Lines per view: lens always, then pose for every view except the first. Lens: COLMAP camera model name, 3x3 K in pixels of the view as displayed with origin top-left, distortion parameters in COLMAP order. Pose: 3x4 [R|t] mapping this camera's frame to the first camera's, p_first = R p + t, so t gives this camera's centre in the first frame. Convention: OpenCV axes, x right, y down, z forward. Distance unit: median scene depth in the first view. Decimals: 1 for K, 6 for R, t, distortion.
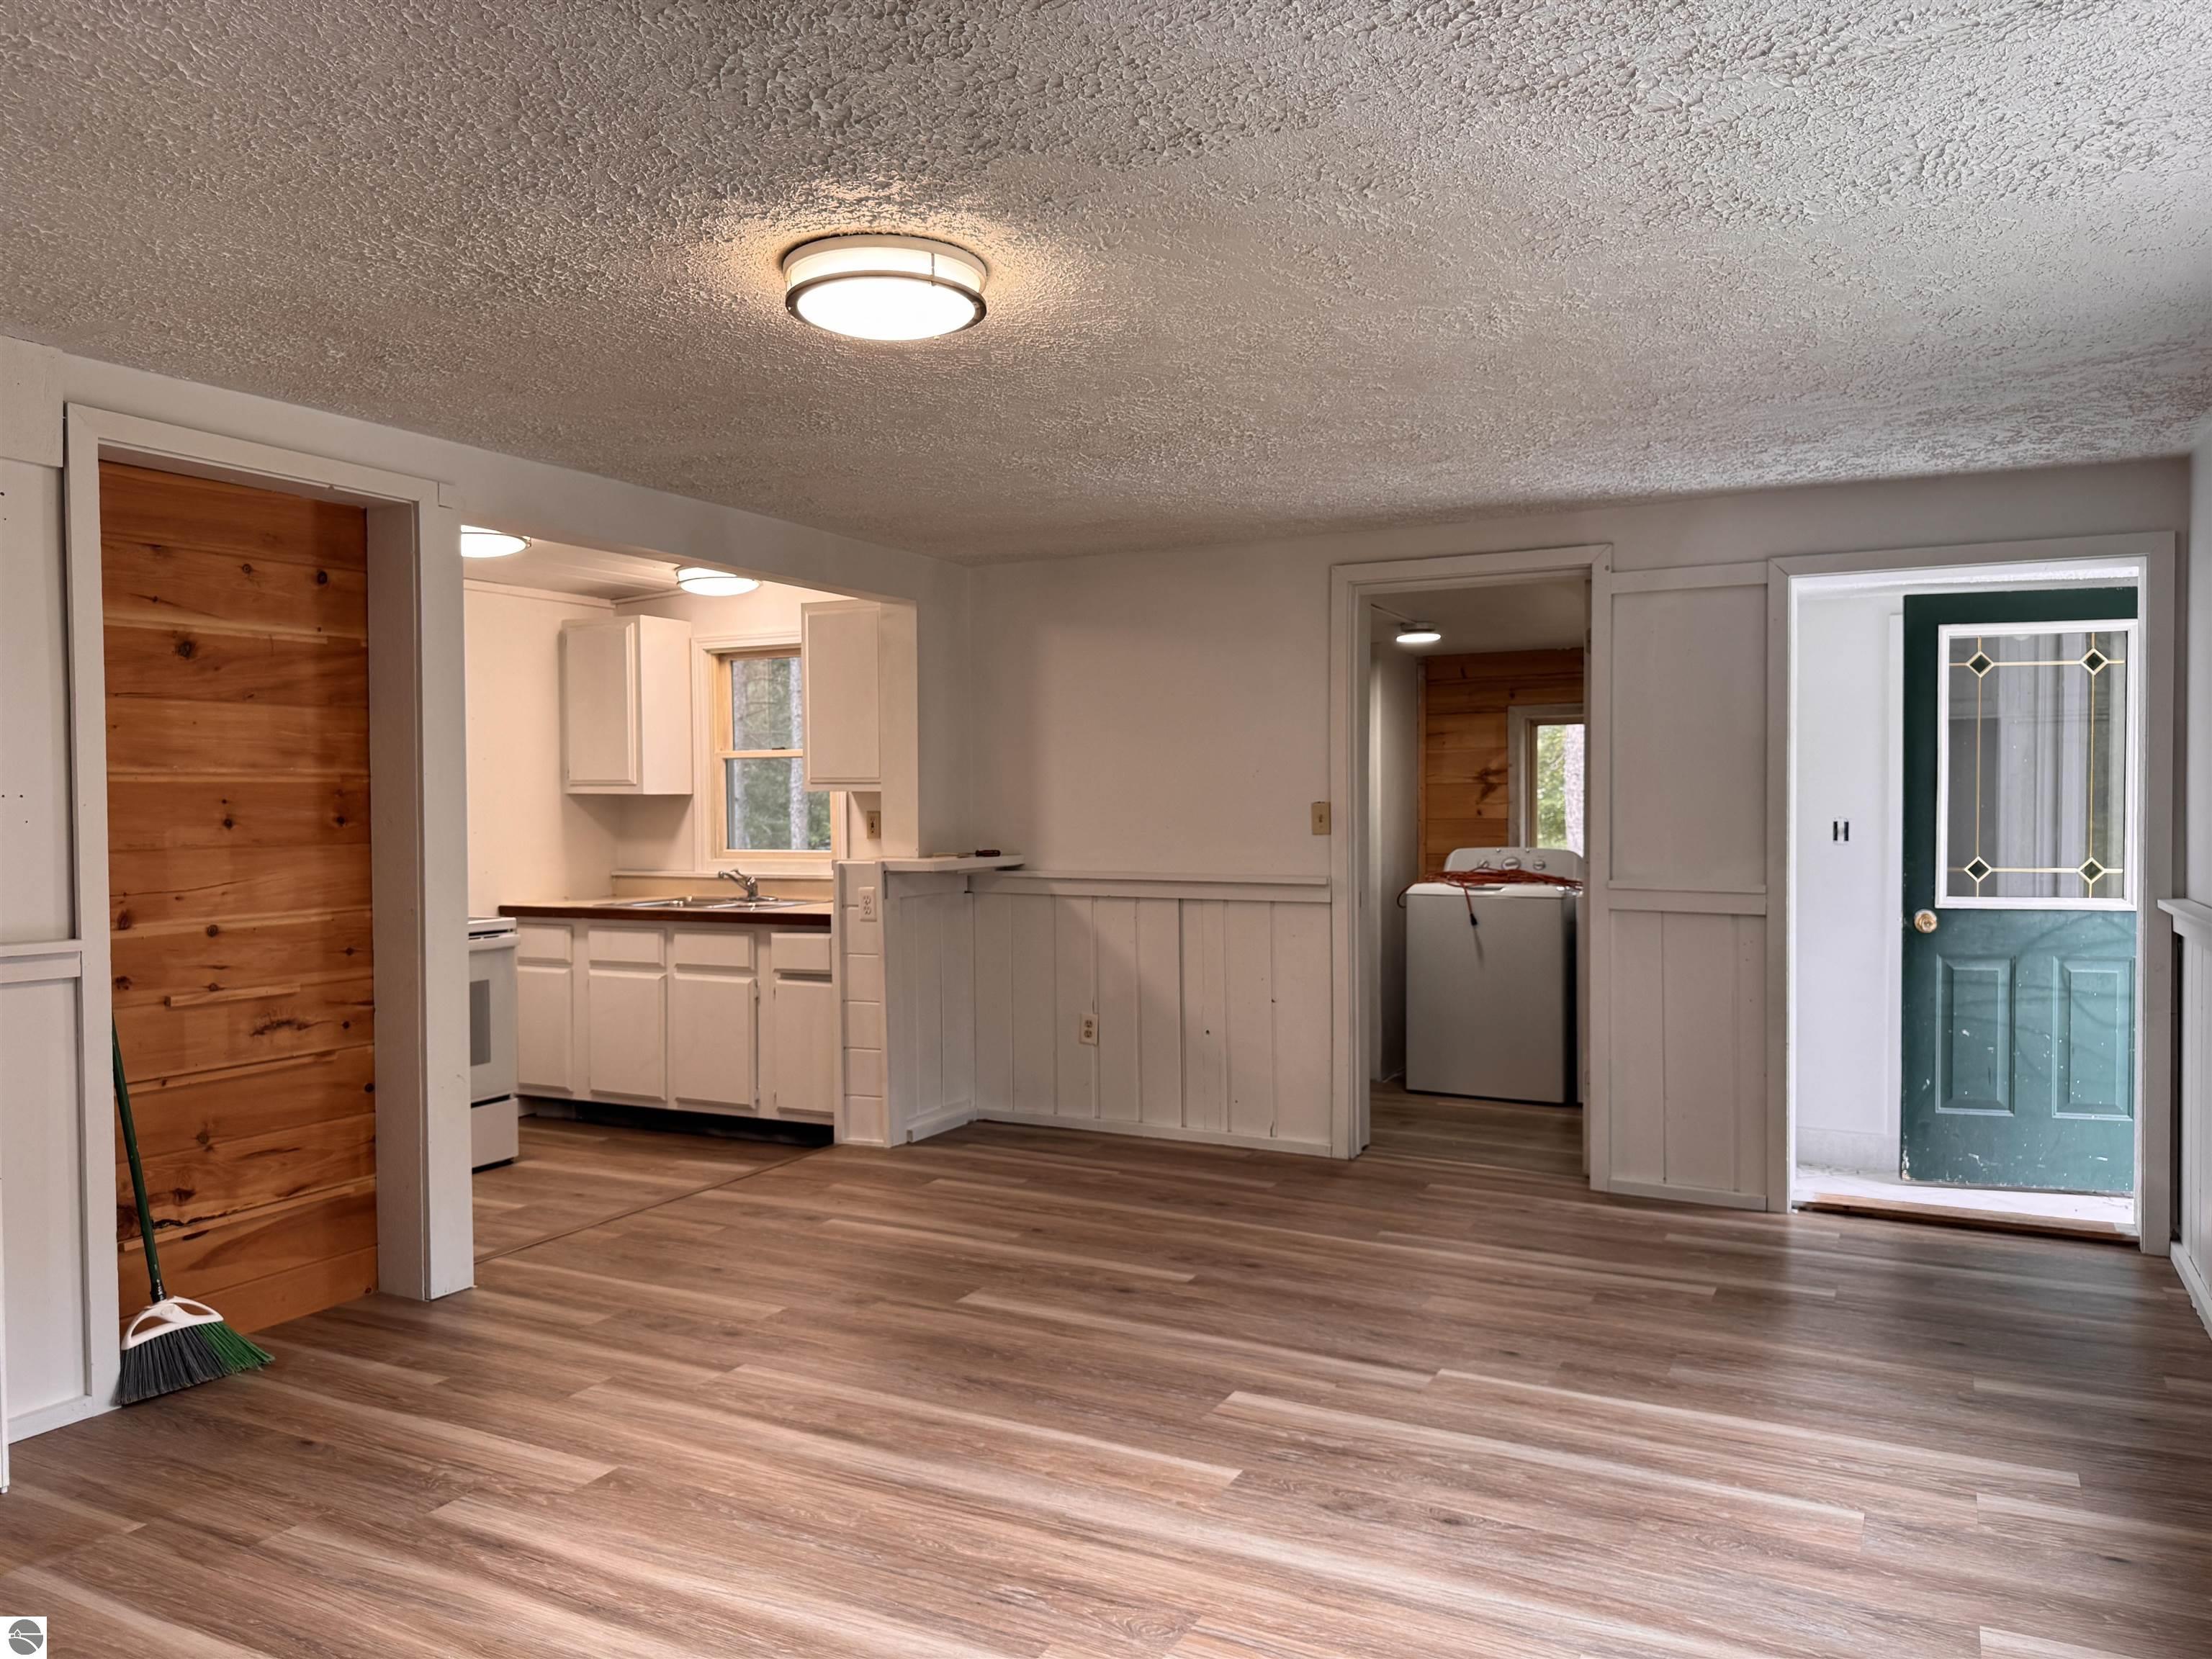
lens RADIAL K [[1542.0, 0, 1115.6], [0, 1542.0, 863.6], [0, 0, 1]] dist [0.072860, -0.057131]
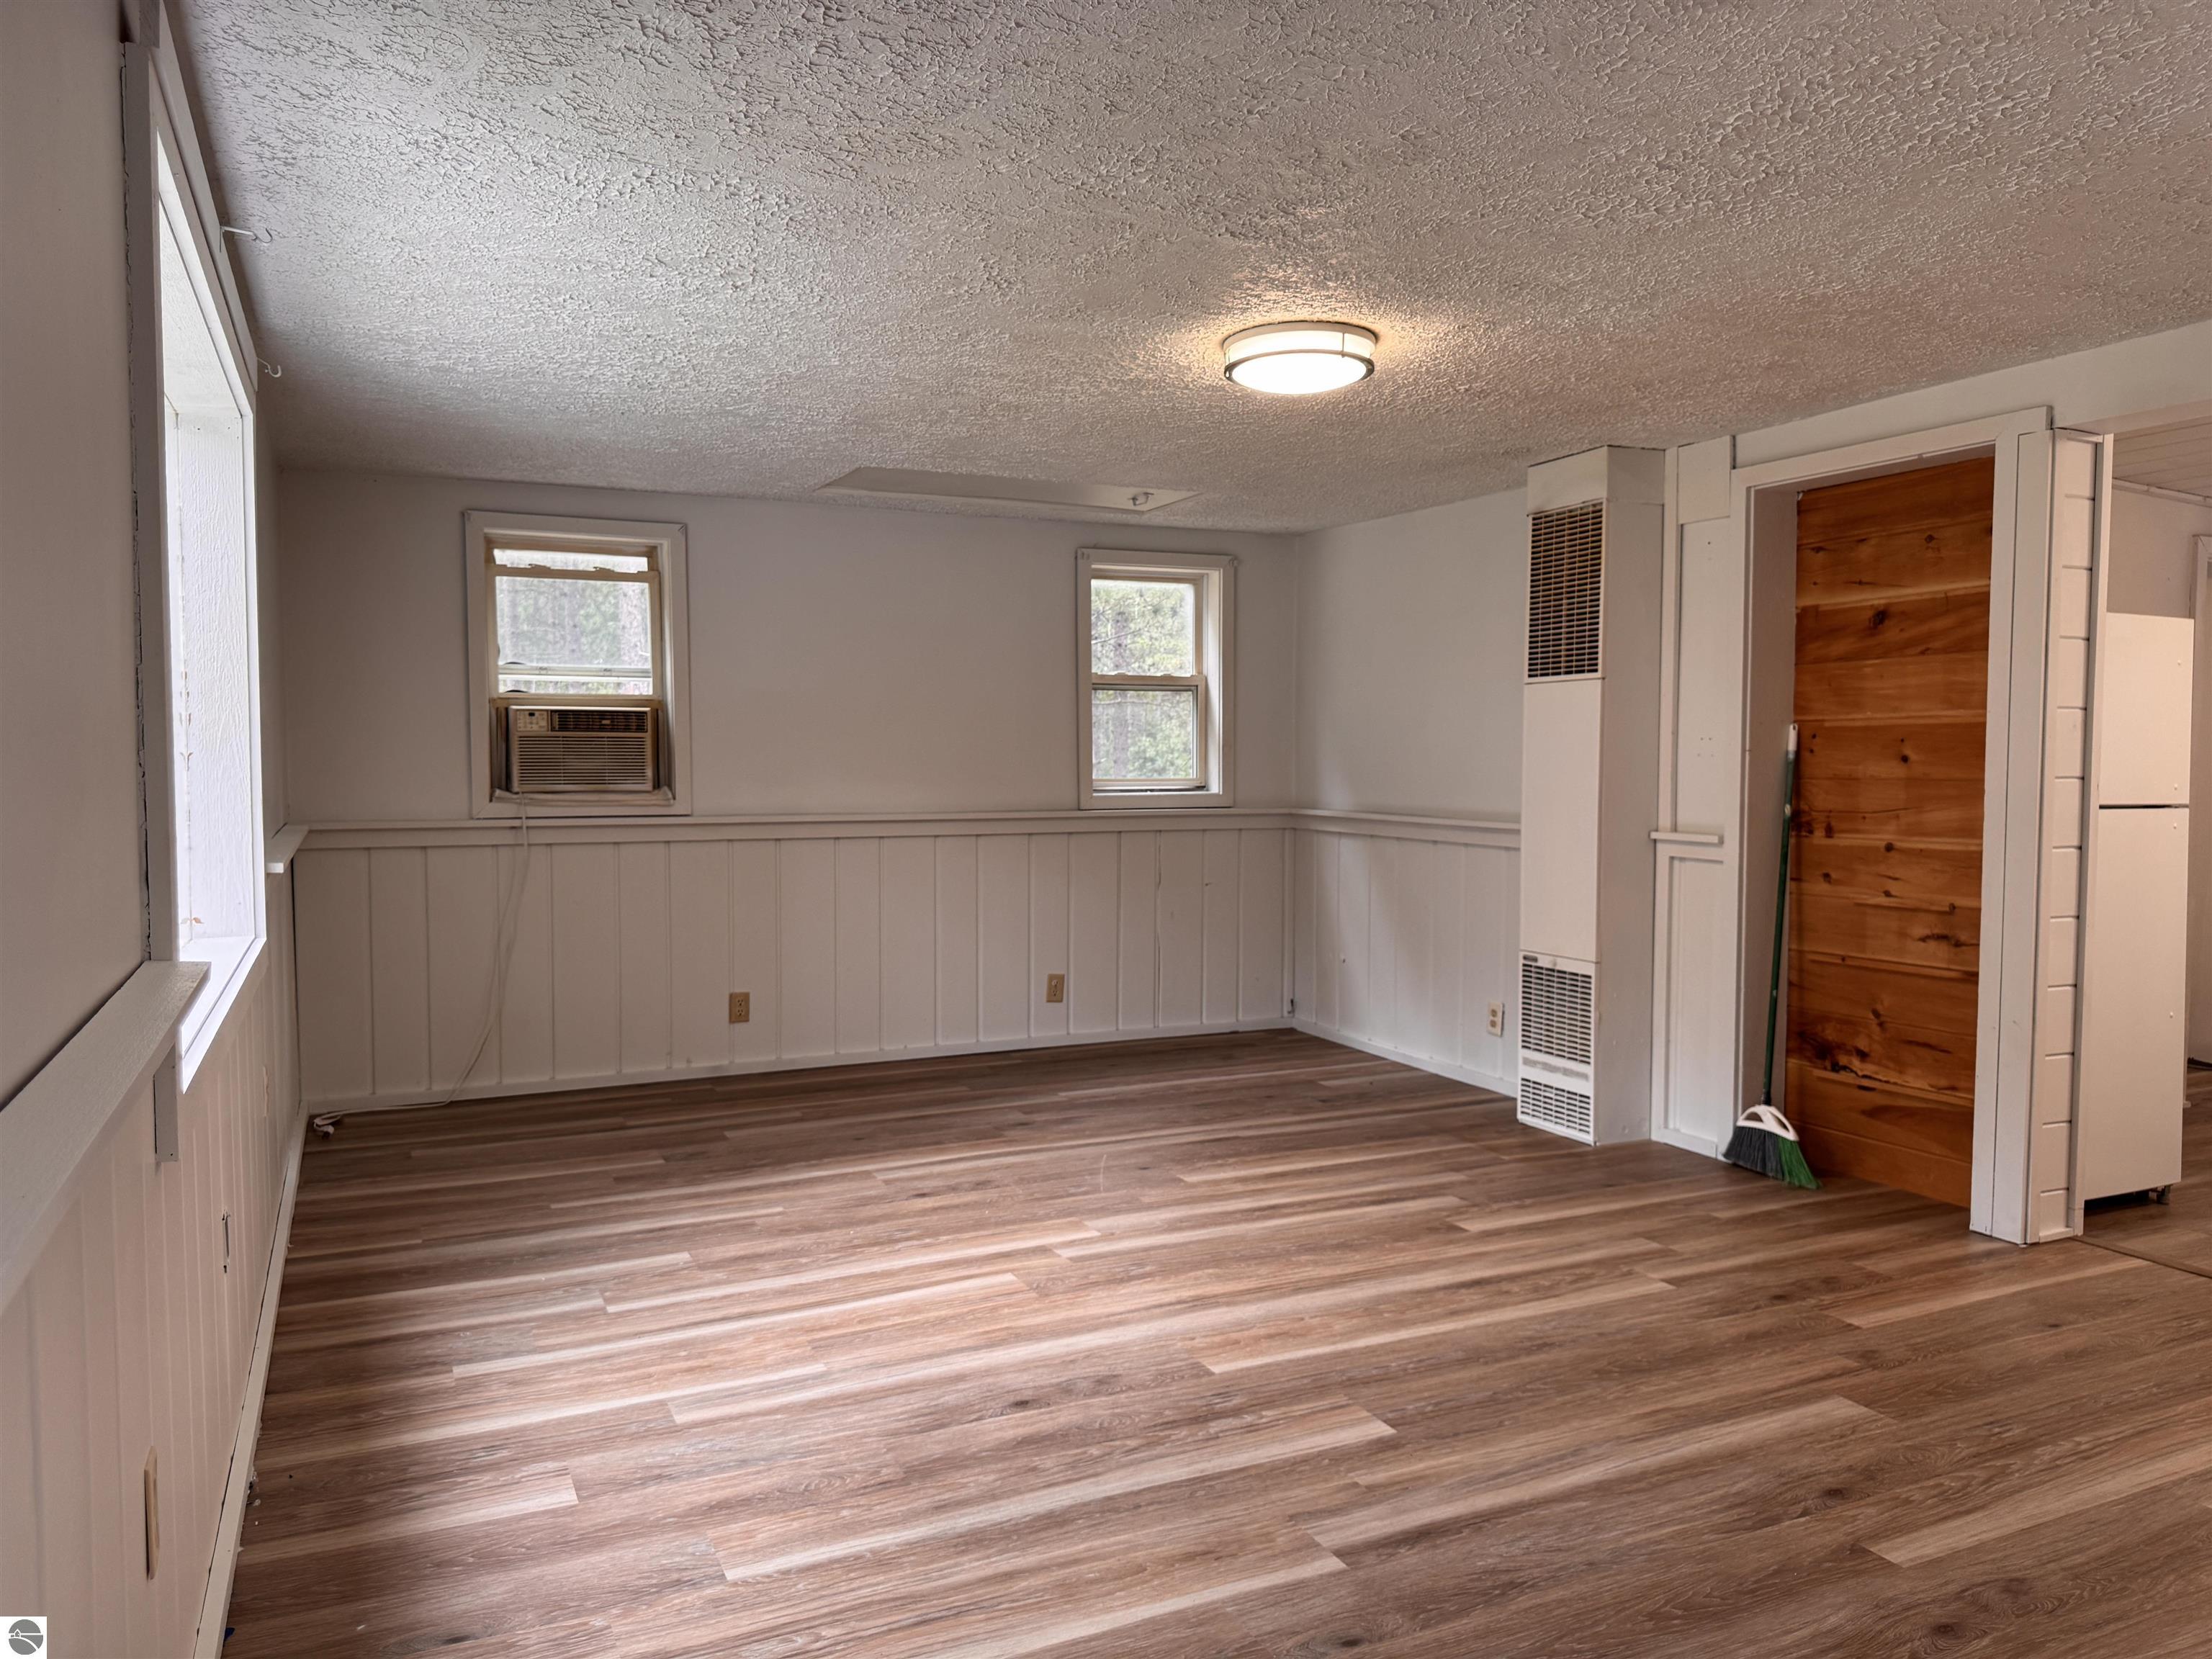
lens RADIAL K [[1578.0, 0, 1102.1], [0, 1578.0, 843.8], [0, 0, 1]] dist [0.055964, -0.072948]
pose [[-0.603121, 0.043345, -0.796471, 0.745430], [-0.031158, 0.996480, 0.077824, -0.035111], [0.797041, 0.071754, -0.599648, 1.204552]]
